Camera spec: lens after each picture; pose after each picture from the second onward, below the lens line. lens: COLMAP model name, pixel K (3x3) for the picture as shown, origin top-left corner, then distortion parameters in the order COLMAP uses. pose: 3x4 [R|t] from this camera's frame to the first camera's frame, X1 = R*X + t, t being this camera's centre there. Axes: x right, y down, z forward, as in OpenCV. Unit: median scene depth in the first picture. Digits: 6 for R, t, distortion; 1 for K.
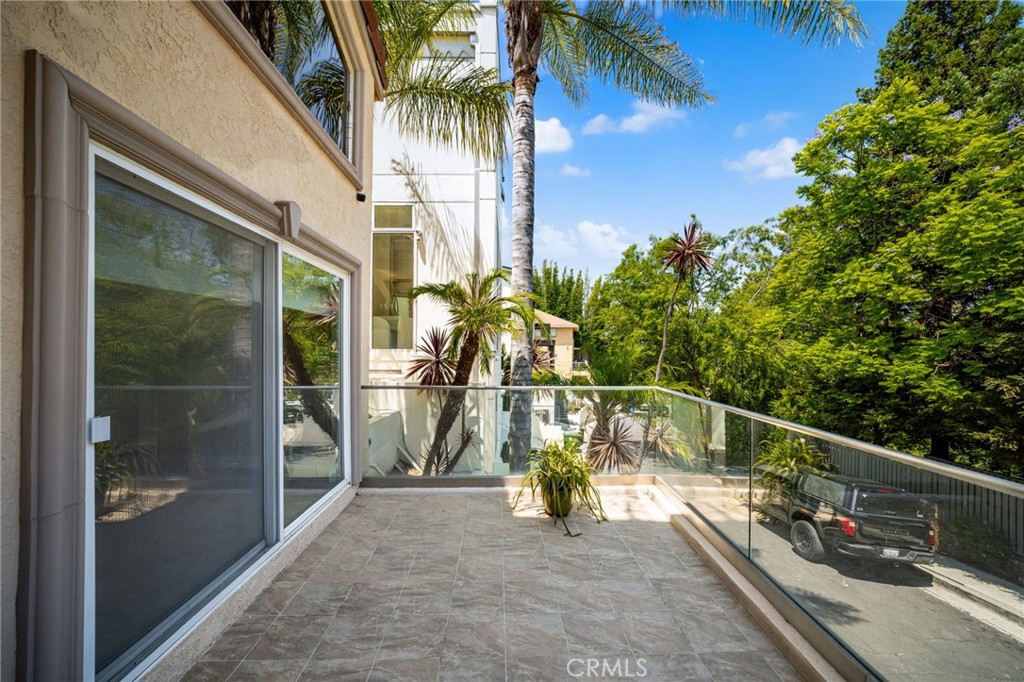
lens RADIAL K [[383.8, 0, 513.5], [0, 383.8, 348.6], [0, 0, 1]] dist [-0.001787, 0.000067]
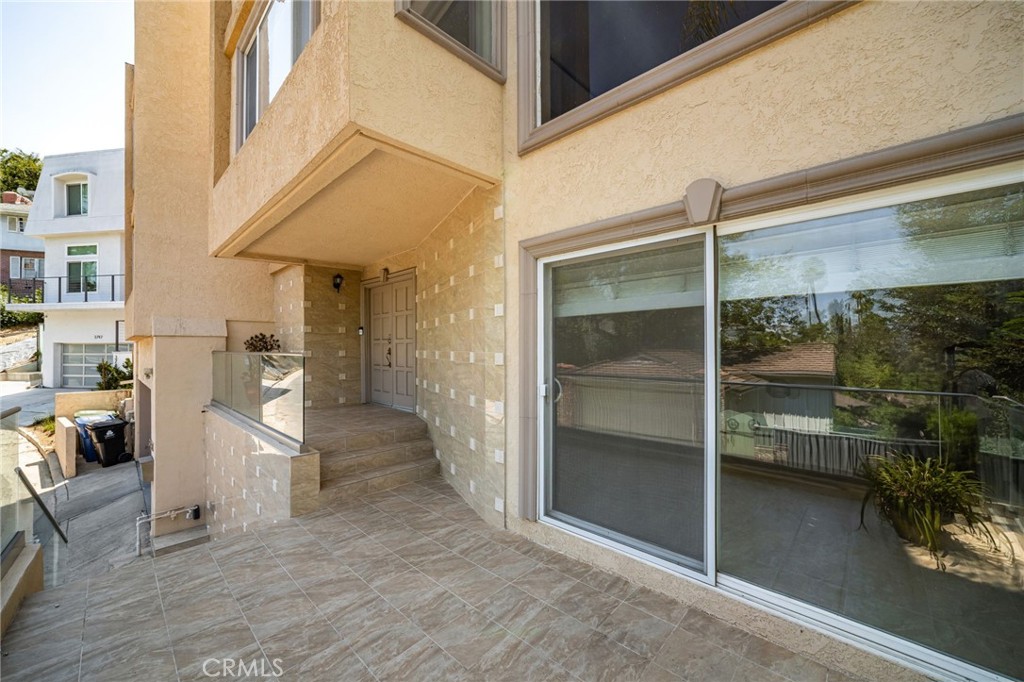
lens RADIAL K [[383.8, 0, 513.5], [0, 383.8, 348.6], [0, 0, 1]] dist [-0.001787, 0.000067]
pose [[-0.705304, -0.004719, -0.708890, 0.086031], [0.005214, 0.999916, -0.011844, -0.000353], [0.708886, -0.012050, -0.705220, 0.361707]]
